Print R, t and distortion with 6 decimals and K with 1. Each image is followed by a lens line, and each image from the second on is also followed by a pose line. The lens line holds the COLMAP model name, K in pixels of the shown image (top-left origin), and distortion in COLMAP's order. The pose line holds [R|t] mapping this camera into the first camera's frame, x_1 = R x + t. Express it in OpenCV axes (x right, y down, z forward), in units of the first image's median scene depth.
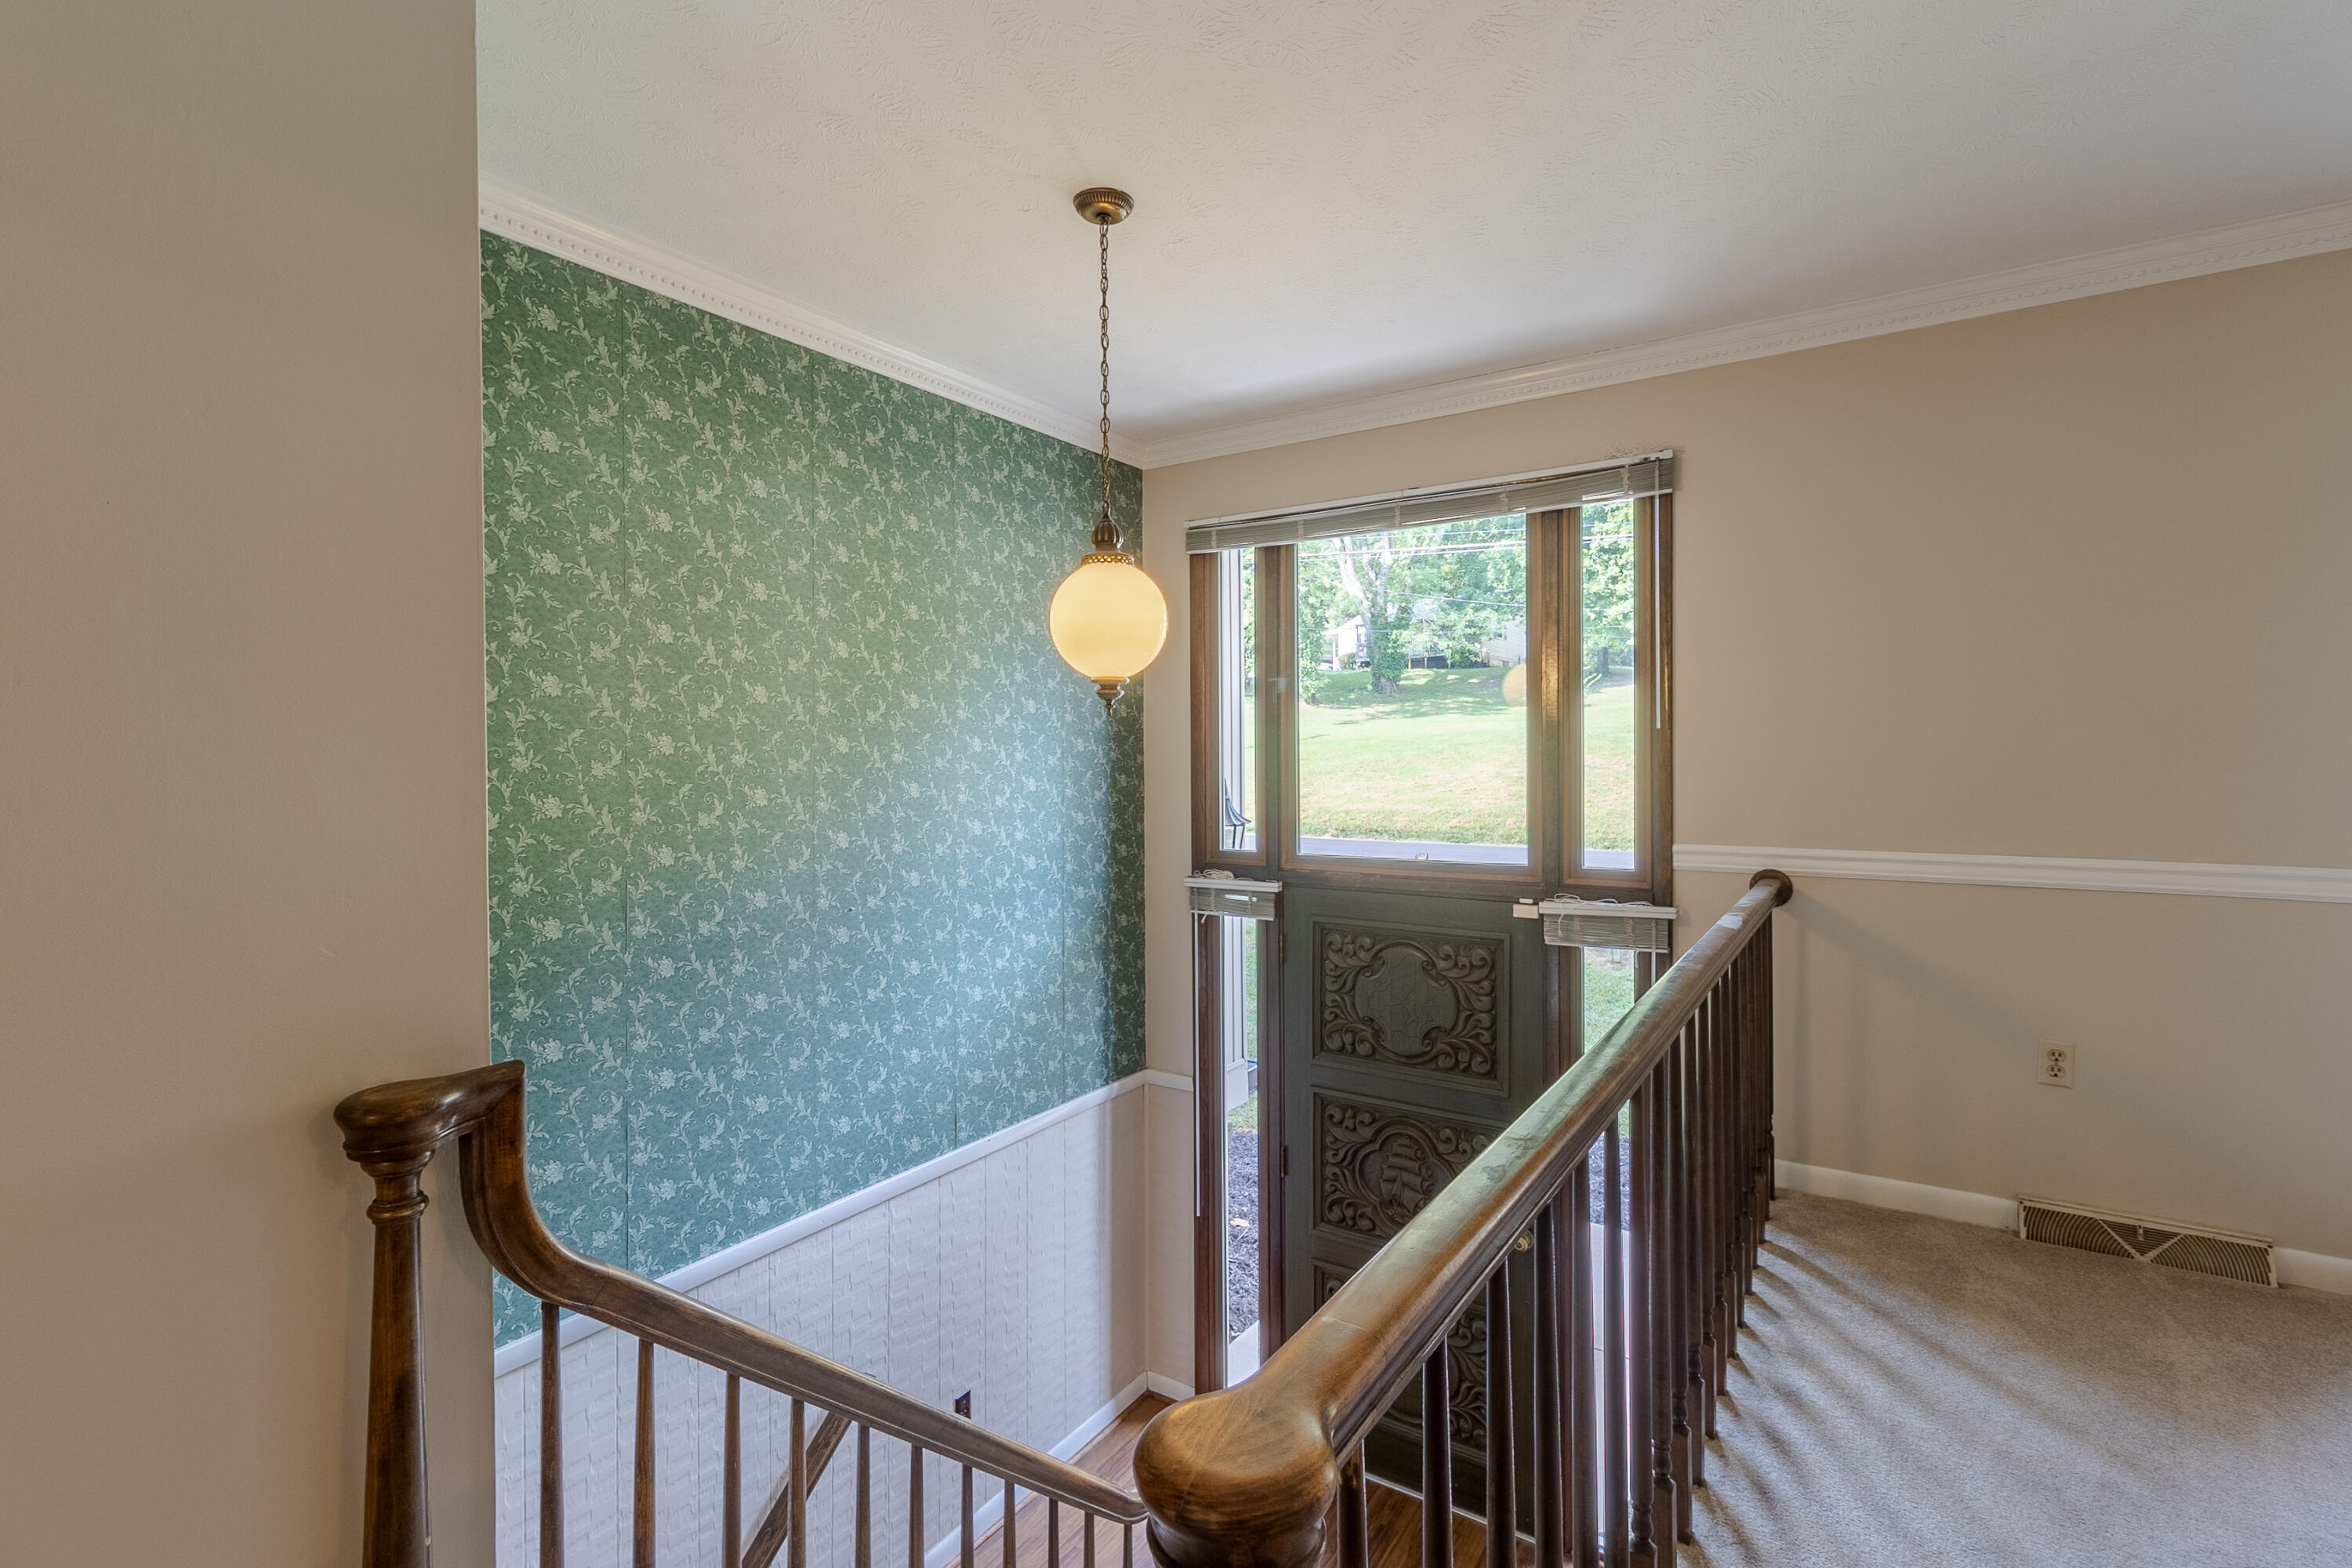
lens RADIAL K [[1080.2, 0, 1173.2], [0, 1080.2, 769.3], [0, 0, 1]] dist [-0.001389, 0.002384]
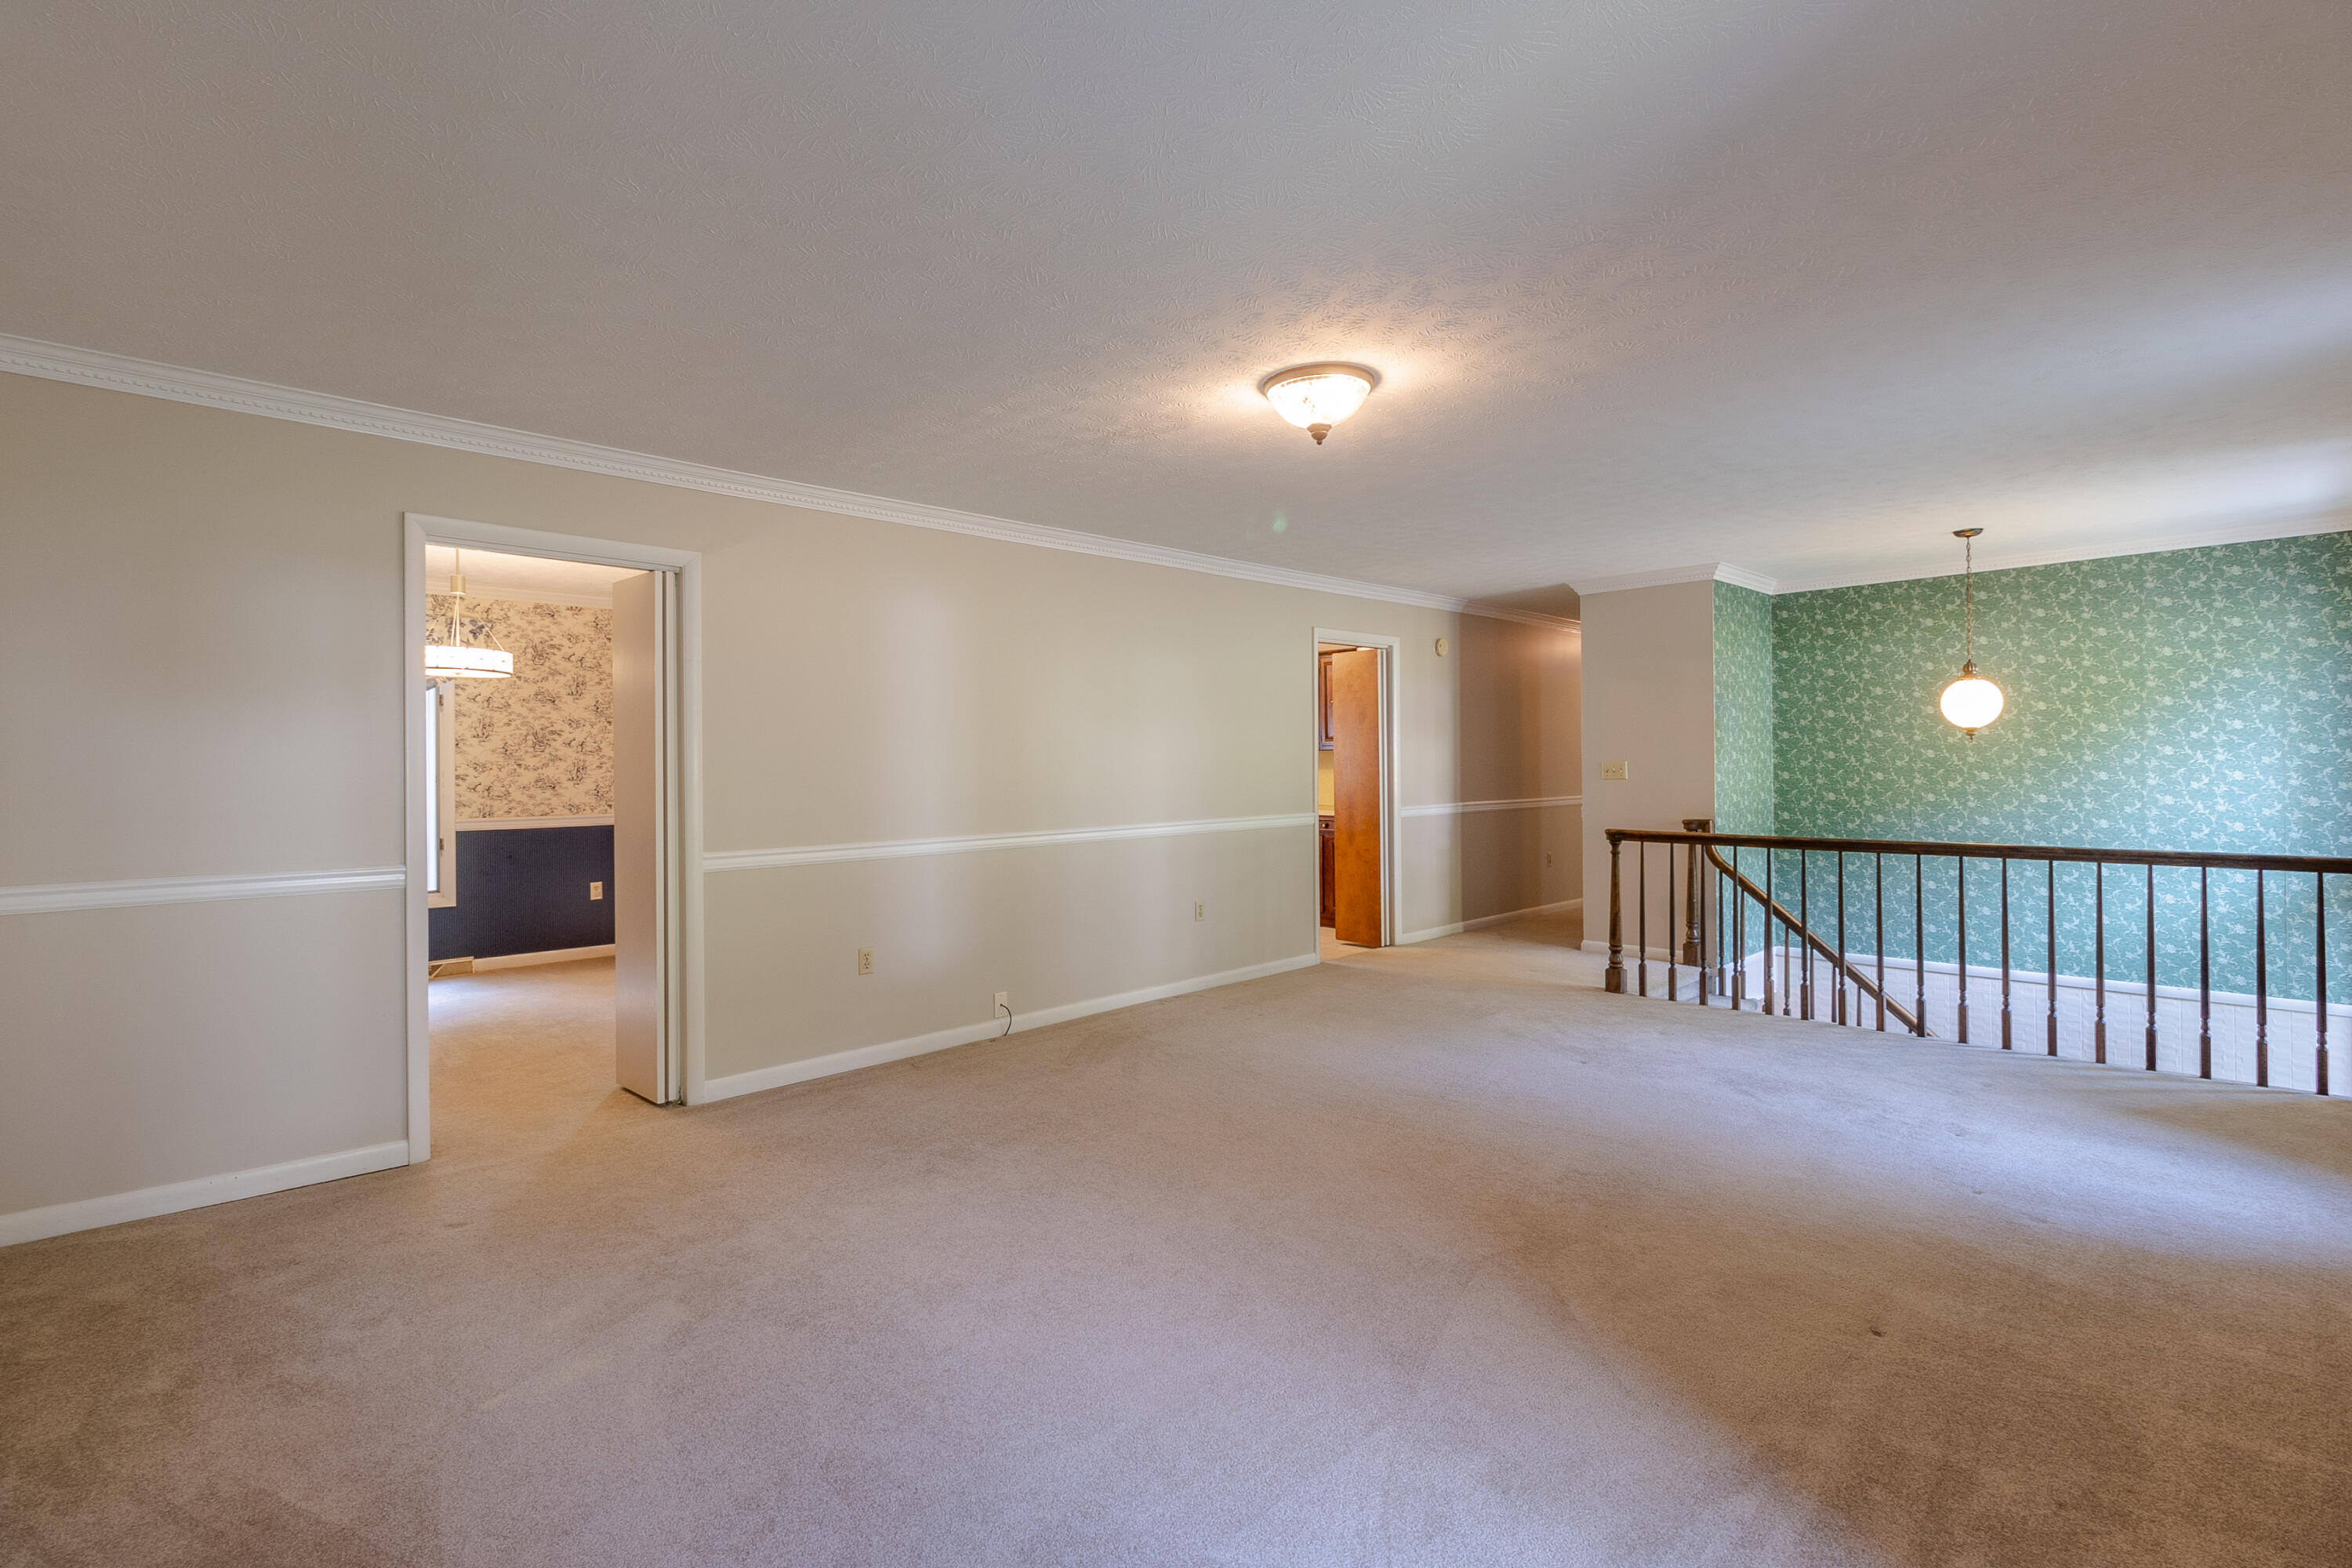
lens RADIAL K [[1080.2, 0, 1175.1], [0, 1080.2, 774.3], [0, 0, 1]] dist [-0.001389, 0.002384]
pose [[-0.200271, 0.019005, -0.979556, 1.925299], [-0.004493, 0.999784, 0.020316, -0.014059], [0.979730, 0.008470, -0.200142, -0.187632]]
